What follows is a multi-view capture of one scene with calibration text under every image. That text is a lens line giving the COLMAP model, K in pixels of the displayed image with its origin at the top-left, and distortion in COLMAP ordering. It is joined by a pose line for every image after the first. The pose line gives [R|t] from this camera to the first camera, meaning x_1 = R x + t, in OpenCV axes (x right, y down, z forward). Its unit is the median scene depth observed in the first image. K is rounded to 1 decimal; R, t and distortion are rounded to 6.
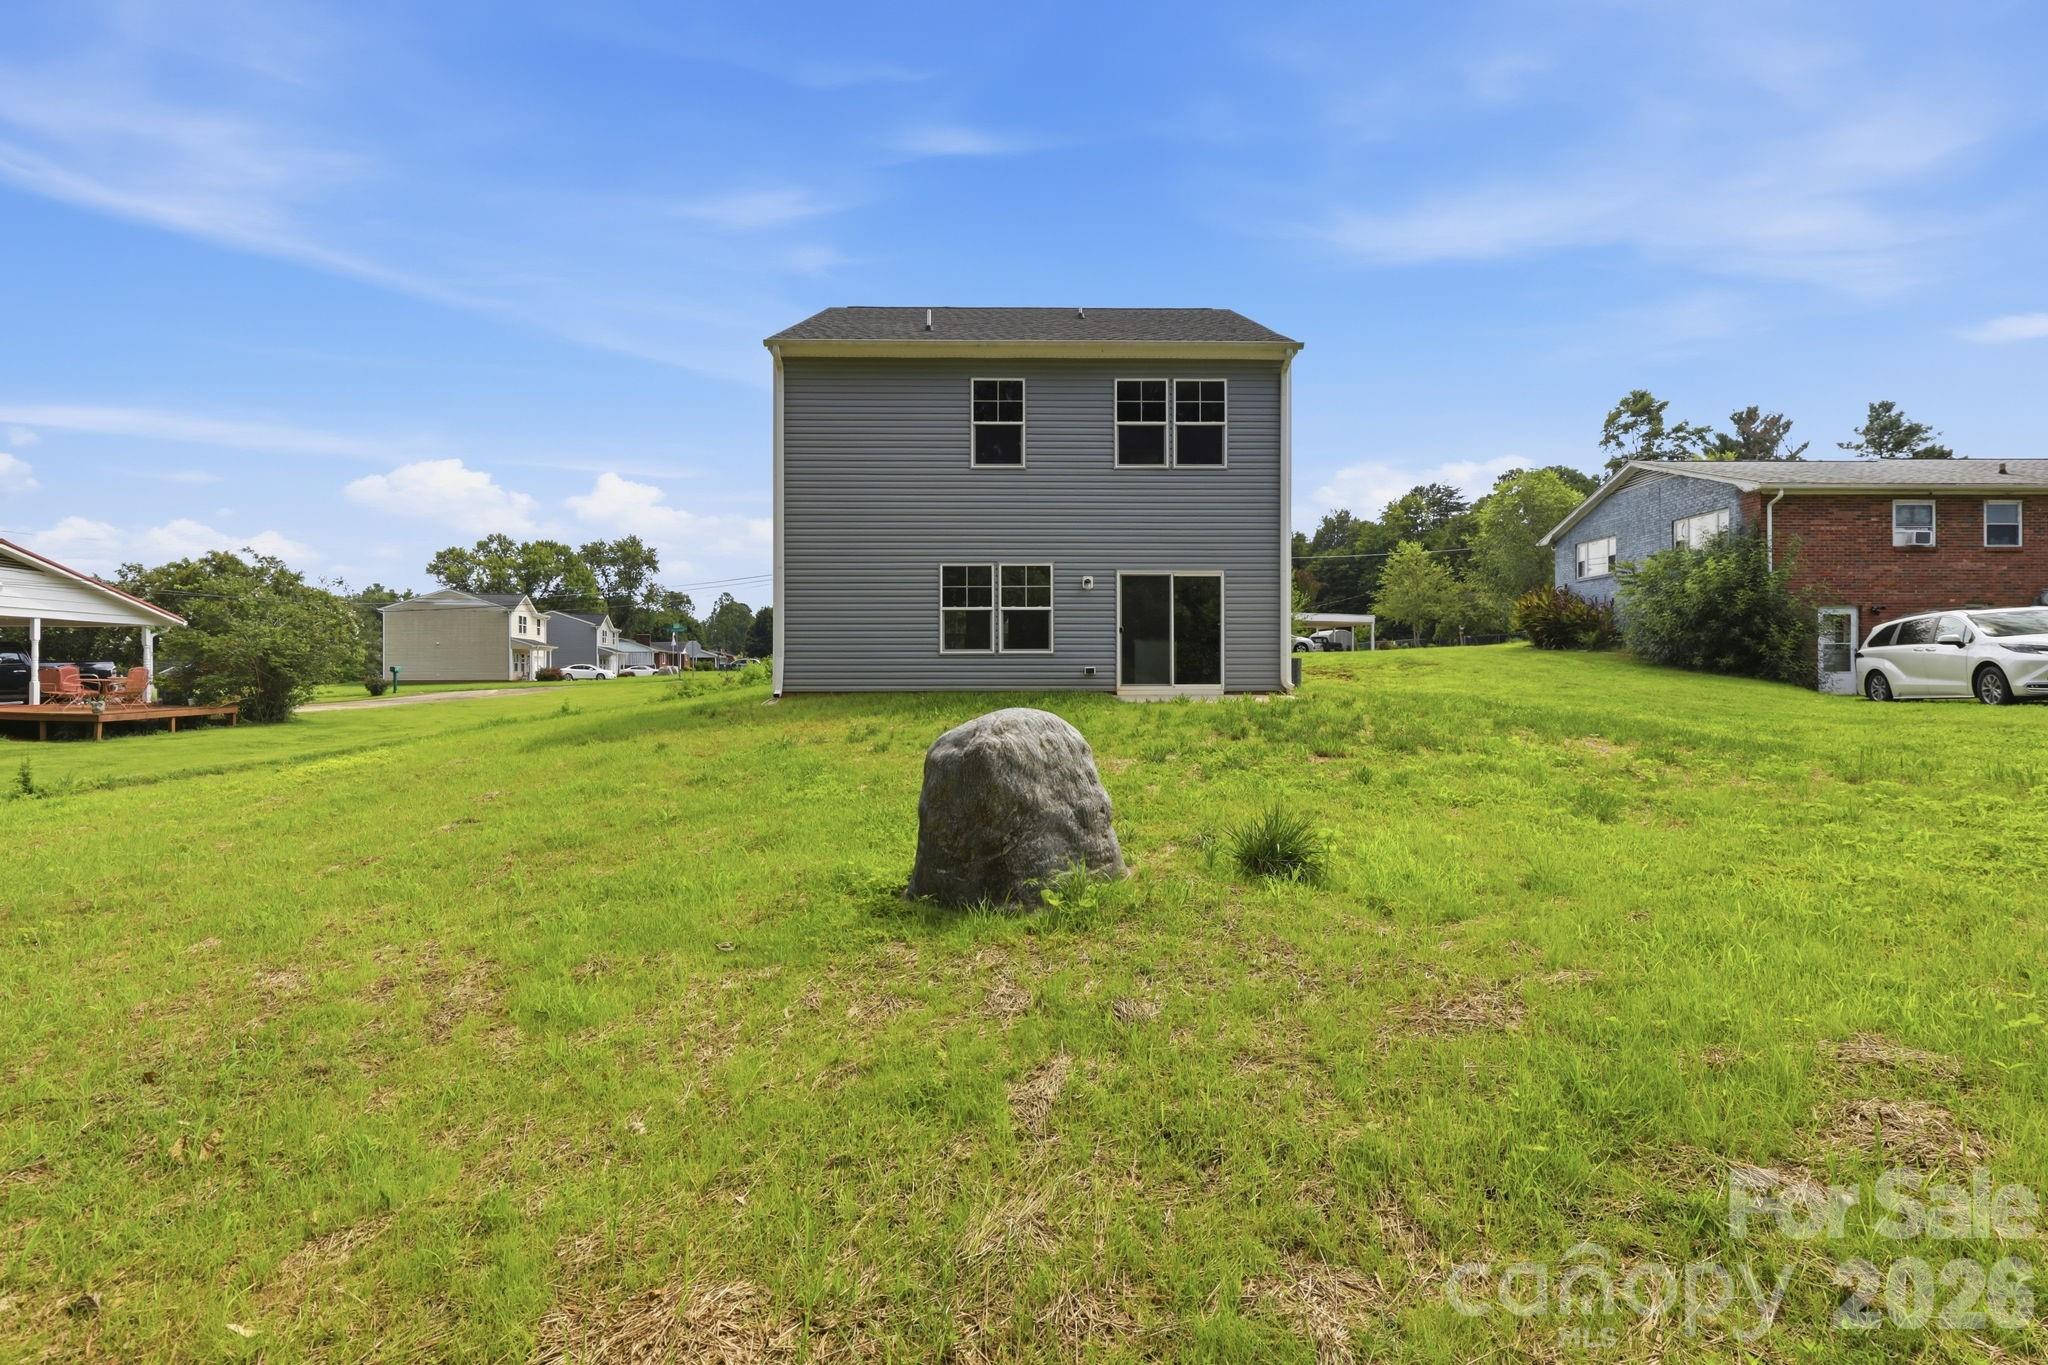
lens RADIAL K [[936.3, 0, 1012.1], [0, 936.3, 675.7], [0, 0, 1]] dist [-0.002128, 0.000203]
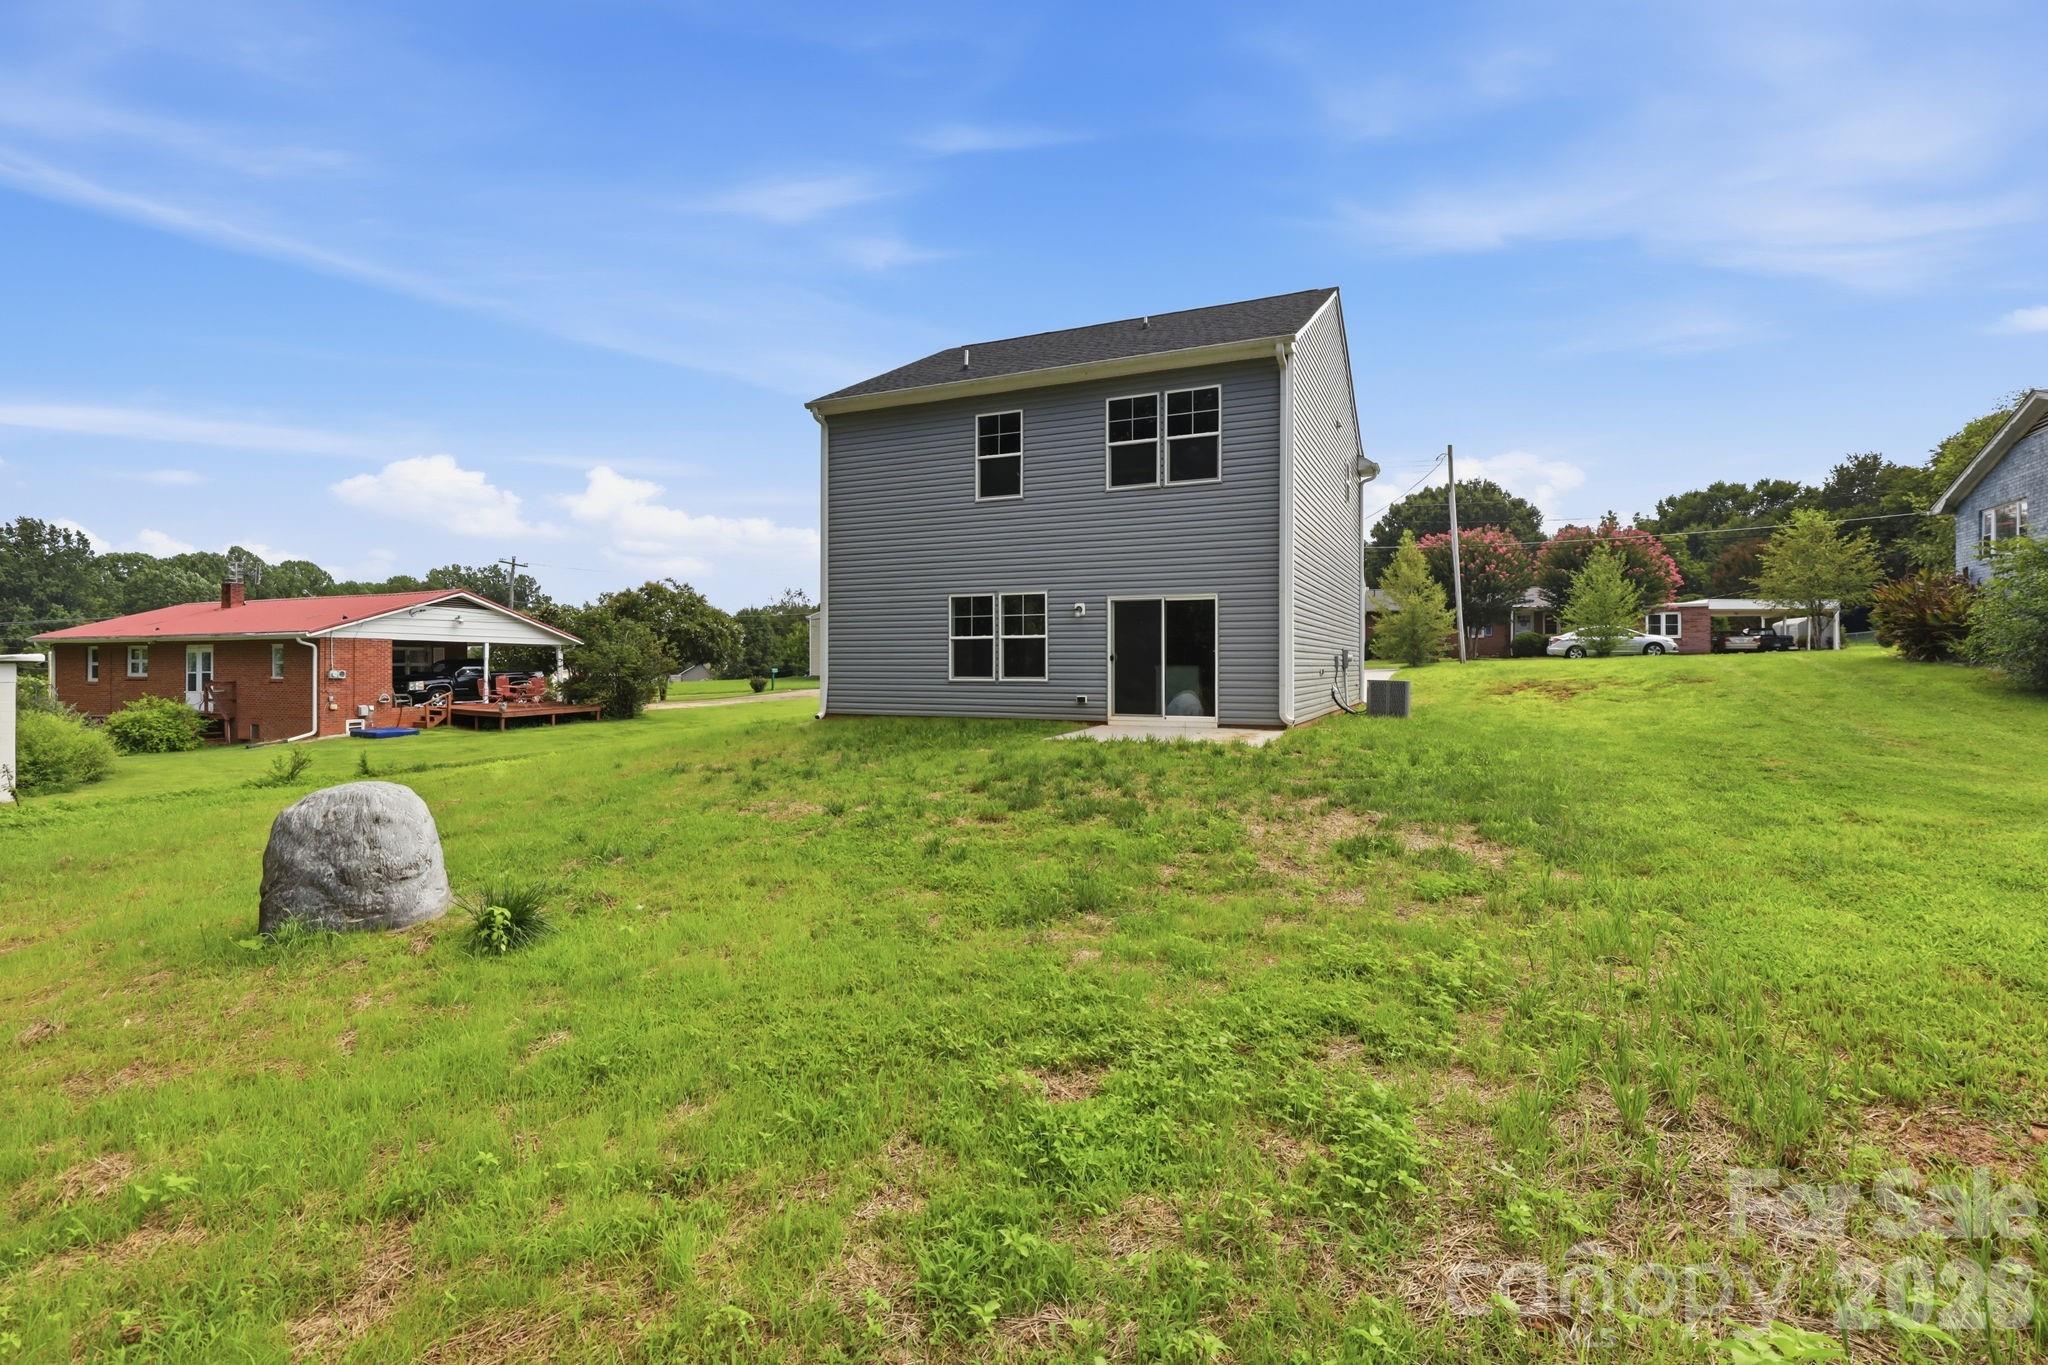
lens RADIAL K [[936.3, 0, 1009.4], [0, 936.3, 669.5], [0, 0, 1]] dist [-0.002128, 0.000203]
pose [[0.901975, 0.002592, -0.431781, 0.437935], [-0.000958, 0.999992, 0.004003, -0.040277], [0.431788, -0.003197, 0.901969, 0.080114]]
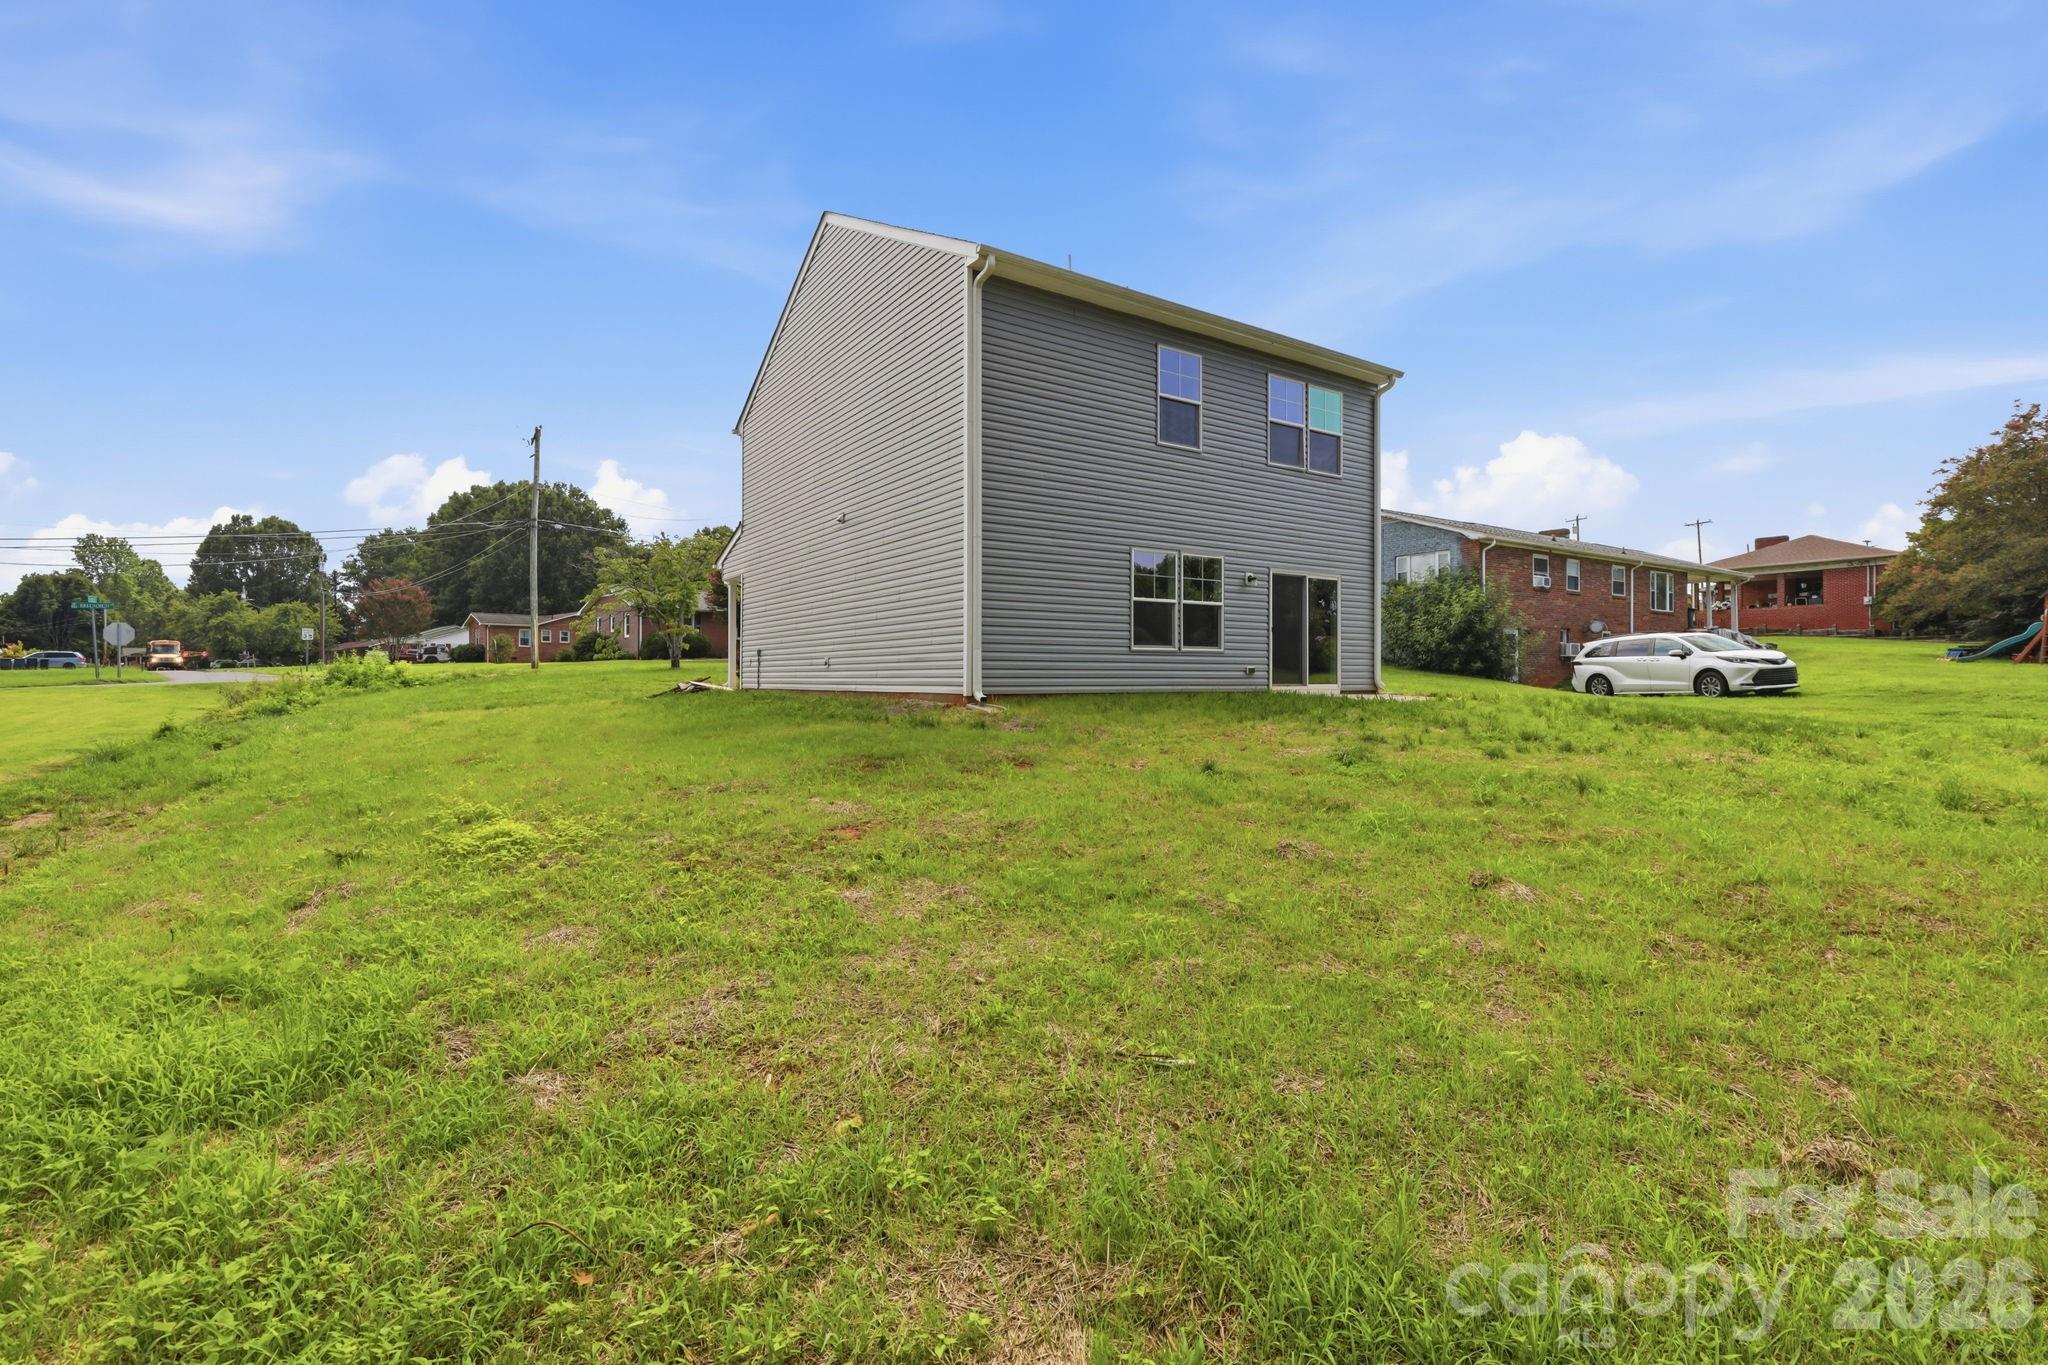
lens RADIAL K [[936.3, 0, 1022.7], [0, 936.3, 683.7], [0, 0, 1]] dist [-0.002128, 0.000203]
pose [[0.838160, -0.000593, 0.545424, -0.641340], [-0.003066, 0.999978, 0.005798, 0.003869], [-0.545416, -0.006532, 0.838140, 0.316147]]
